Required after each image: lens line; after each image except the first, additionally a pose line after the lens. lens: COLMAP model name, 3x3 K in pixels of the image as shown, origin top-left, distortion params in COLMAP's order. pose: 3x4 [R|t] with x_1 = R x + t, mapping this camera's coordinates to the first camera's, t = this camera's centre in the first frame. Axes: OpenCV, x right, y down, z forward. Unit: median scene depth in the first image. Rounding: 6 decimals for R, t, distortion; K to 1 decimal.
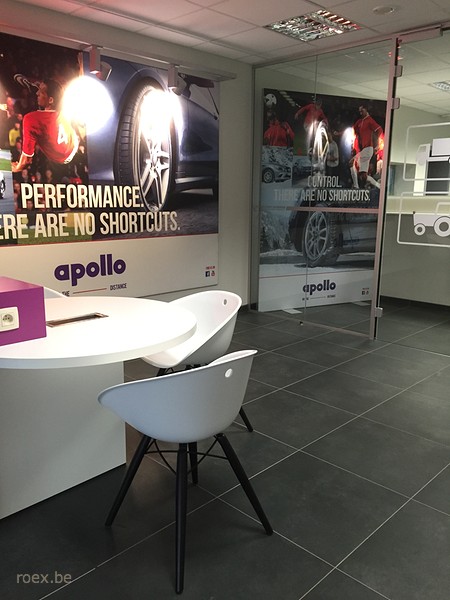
lens RADIAL K [[512.3, 0, 222.0], [0, 512.3, 302.8], [0, 0, 1]] dist [0.077107, -0.093188]
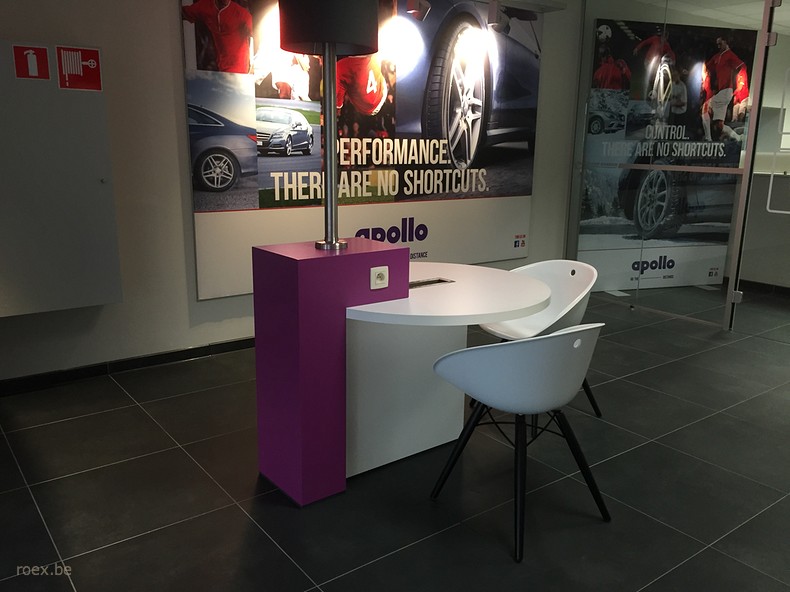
lens RADIAL K [[674.6, 0, 392.8], [0, 674.6, 292.6], [0, 0, 1]] dist [0.077107, -0.093188]
pose [[0.989515, 0.038554, -0.139187, -0.077873], [-0.036963, 0.999219, 0.013996, 0.016239], [0.139618, -0.008704, 0.990167, -0.129379]]
